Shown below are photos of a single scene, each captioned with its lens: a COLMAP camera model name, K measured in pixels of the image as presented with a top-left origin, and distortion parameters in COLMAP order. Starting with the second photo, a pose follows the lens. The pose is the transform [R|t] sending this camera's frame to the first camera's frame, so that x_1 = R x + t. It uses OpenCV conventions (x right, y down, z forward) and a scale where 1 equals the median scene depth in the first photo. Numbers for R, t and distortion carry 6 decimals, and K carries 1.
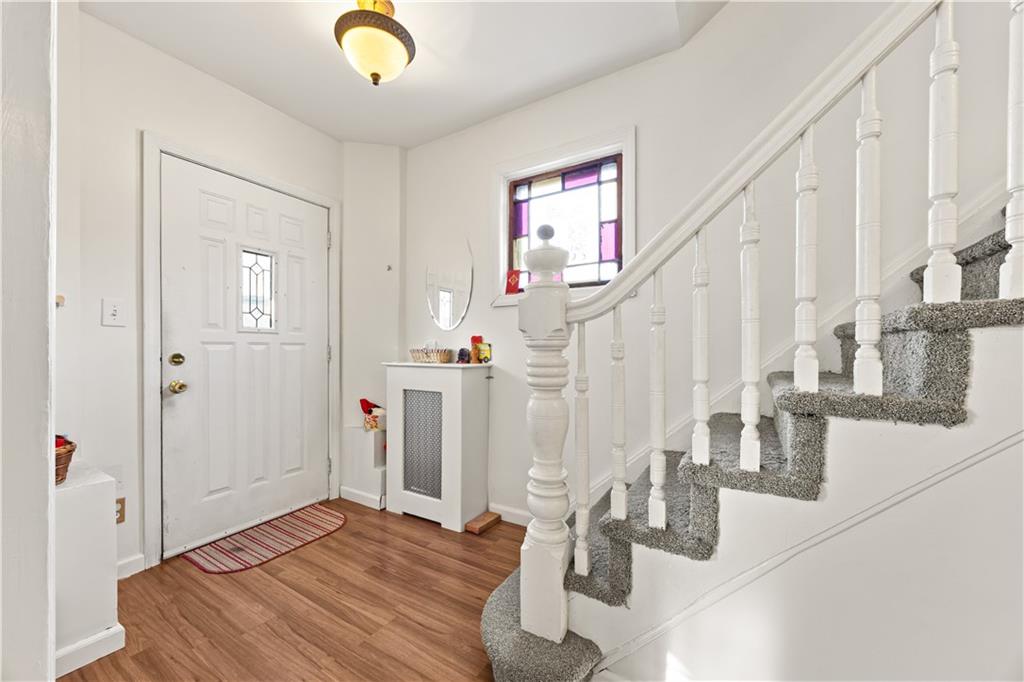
lens RADIAL K [[390.8, 0, 506.5], [0, 390.8, 354.6], [0, 0, 1]] dist [0.000171, -0.000003]
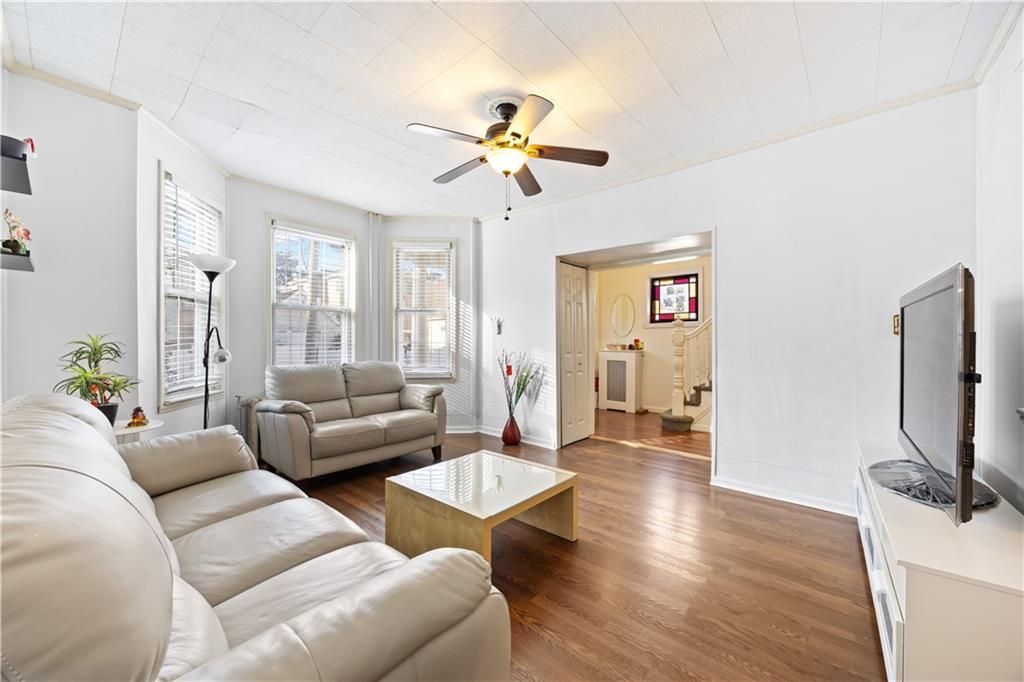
lens RADIAL K [[391.5, 0, 515.2], [0, 391.5, 344.1], [0, 0, 1]] dist [-0.000605, -0.000010]
pose [[0.989532, -0.003195, -0.144277, -0.530938], [0.002985, 0.999994, -0.001671, -0.015635], [0.144282, 0.001223, 0.989536, -1.746643]]
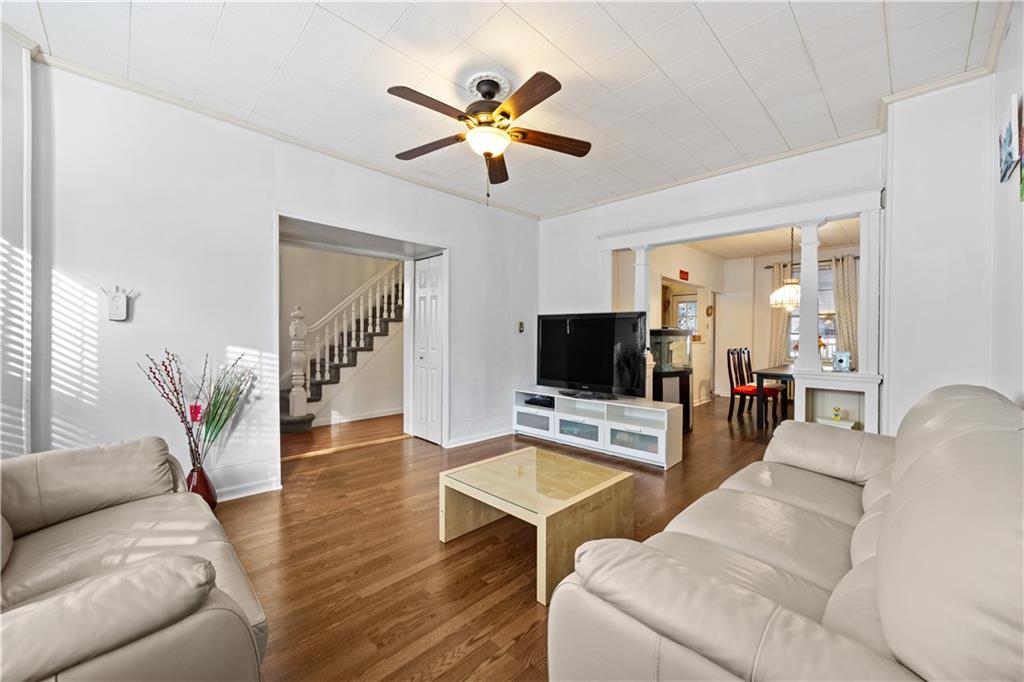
lens RADIAL K [[396.2, 0, 510.2], [0, 396.2, 338.6], [0, 0, 1]] dist [0.000874, 0.000000]
pose [[0.220418, -0.011054, 0.975343, -1.695285], [0.002209, 0.999939, 0.010833, -0.034297], [-0.975403, -0.000233, 0.220429, -0.961600]]
